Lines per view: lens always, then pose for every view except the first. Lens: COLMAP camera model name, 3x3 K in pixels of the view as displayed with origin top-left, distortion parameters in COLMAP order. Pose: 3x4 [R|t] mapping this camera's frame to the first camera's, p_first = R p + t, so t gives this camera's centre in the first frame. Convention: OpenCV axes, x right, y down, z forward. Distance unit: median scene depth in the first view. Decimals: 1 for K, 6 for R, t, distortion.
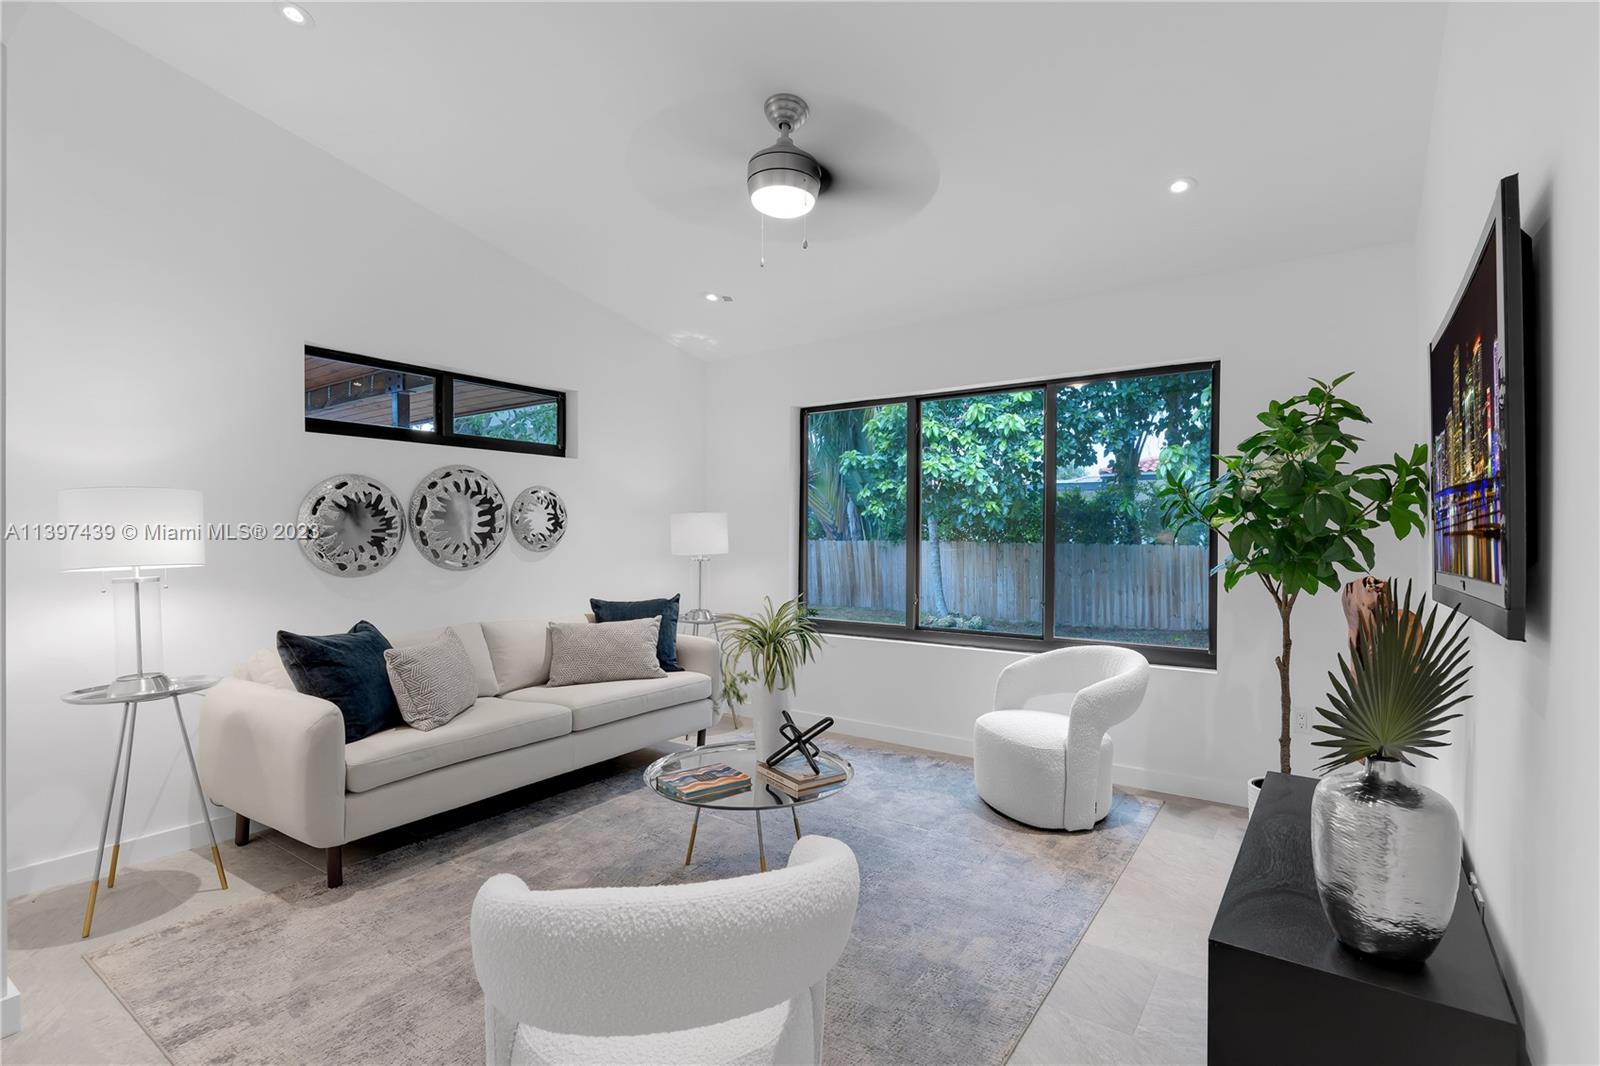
lens RADIAL K [[771.2, 0, 799.4], [0, 771.2, 545.3], [0, 0, 1]] dist [0.002000, 0.000377]
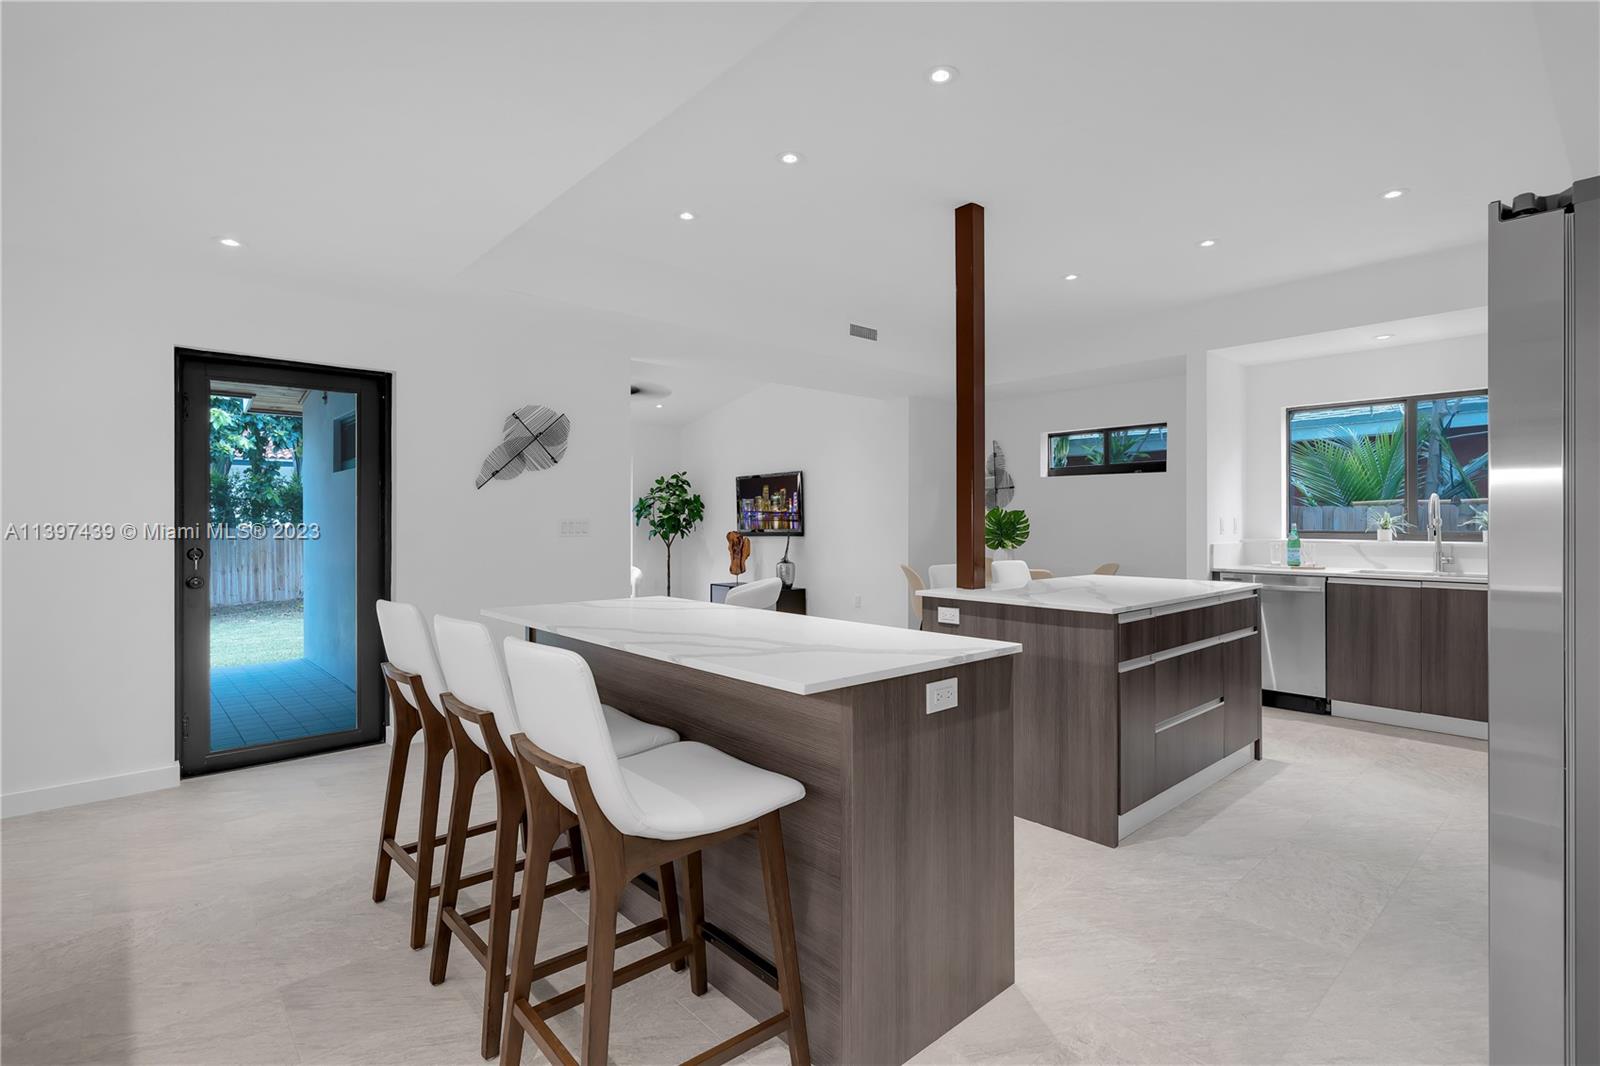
lens RADIAL K [[763.4, 0, 805.2], [0, 763.4, 518.4], [0, 0, 1]] dist [0.002520, 0.000775]
pose [[0.227336, 0.000350, 0.973816, -2.268446], [0.012985, 0.999910, -0.003391, -0.008196], [-0.973730, 0.013416, 0.227311, -0.229409]]
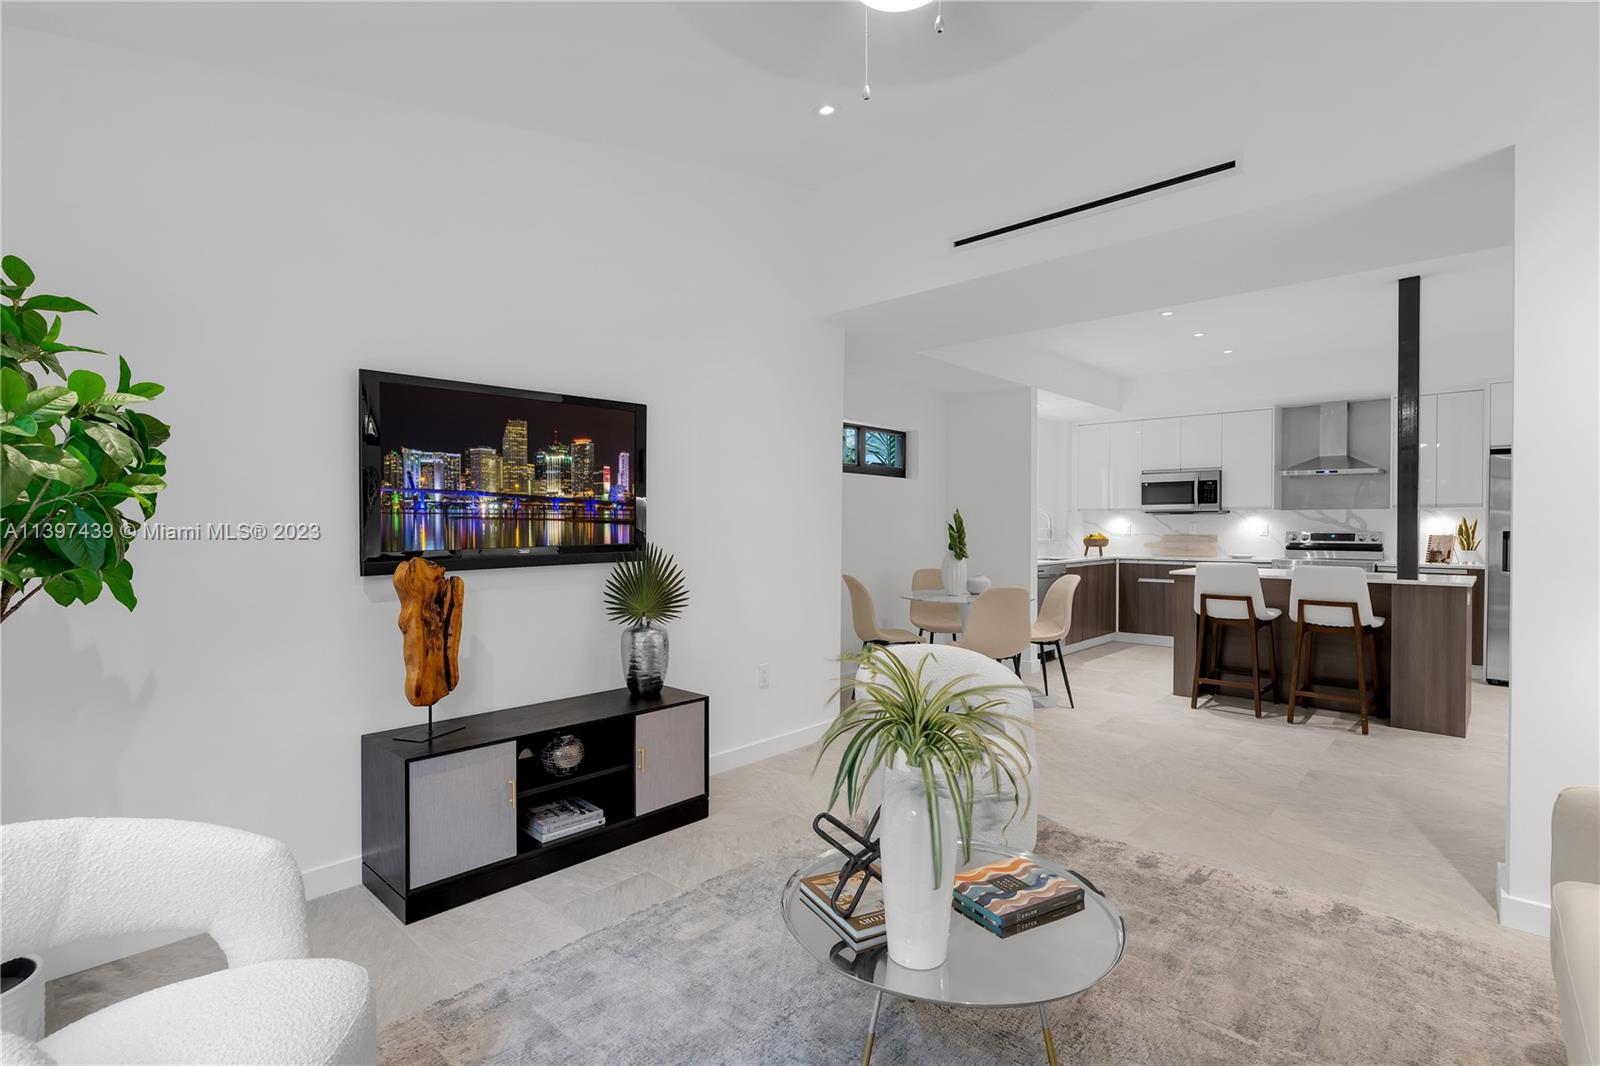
lens RADIAL K [[756.7, 0, 800.0], [0, 756.7, 533.0], [0, 0, 1]] dist [-0.000953, -0.000781]
pose [[-0.989958, -0.007727, 0.141149, -0.027612], [-0.004647, 0.999744, 0.022136, -0.020259], [-0.141284, 0.021258, -0.989741, 1.469980]]
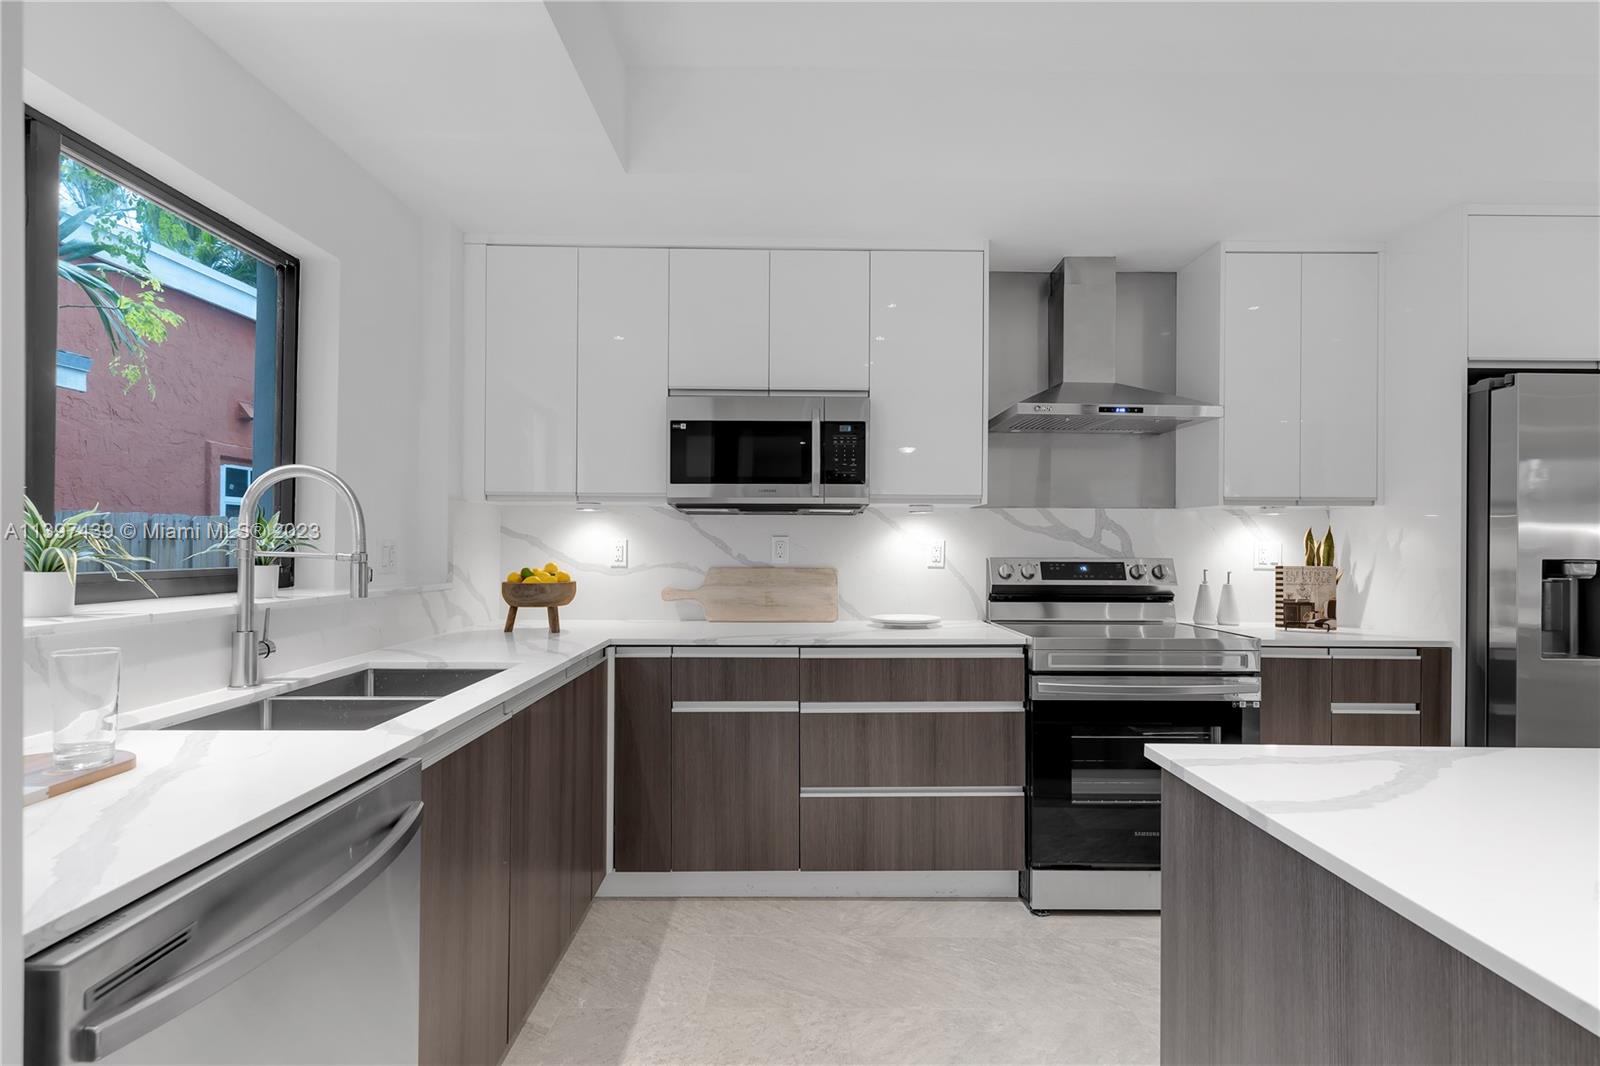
lens RADIAL K [[761.5, 0, 803.4], [0, 761.5, 540.5], [0, 0, 1]] dist [-0.002230, -0.000340]
pose [[-0.819524, -0.012777, -0.572902, -0.437071], [-0.015569, 0.999879, -0.000028, 0.001831], [0.572833, 0.008896, -0.819624, -0.461712]]
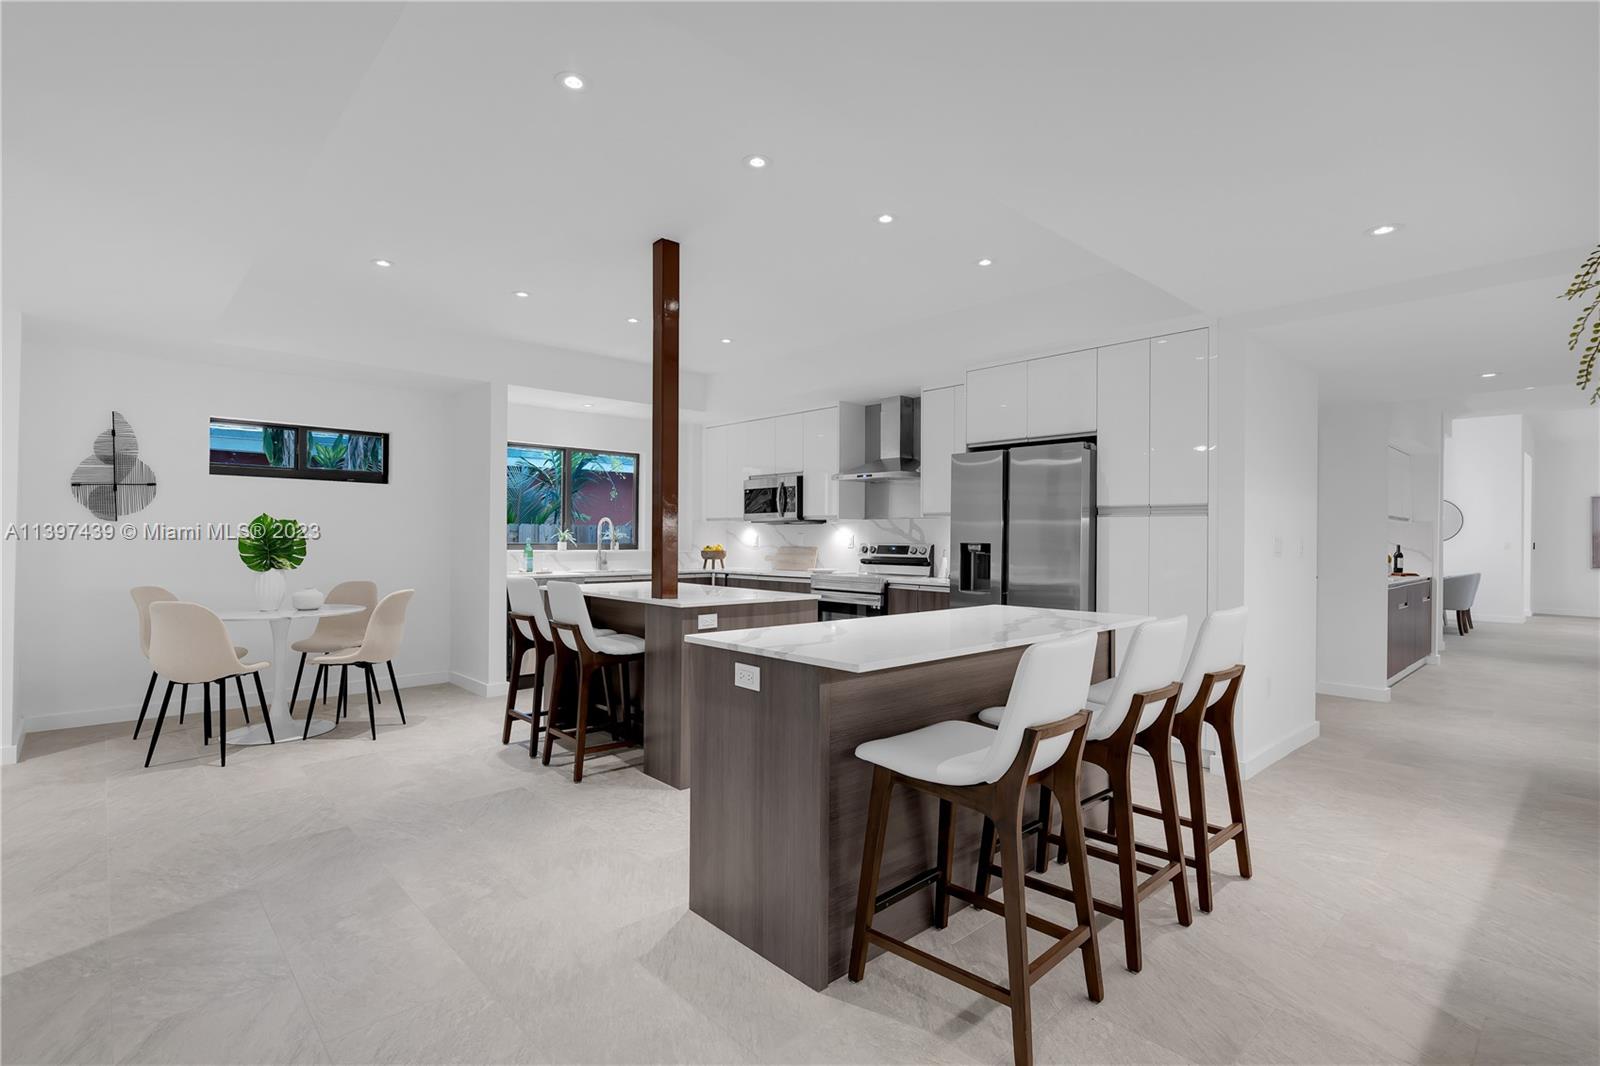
lens RADIAL K [[753.3, 0, 806.1], [0, 753.3, 535.2], [0, 0, 1]] dist [0.002377, 0.000393]
pose [[-0.977855, -0.009184, 0.209082, -1.532223], [-0.007739, 0.999940, 0.007727, -0.017454], [-0.209141, 0.005938, -0.977868, 0.993218]]
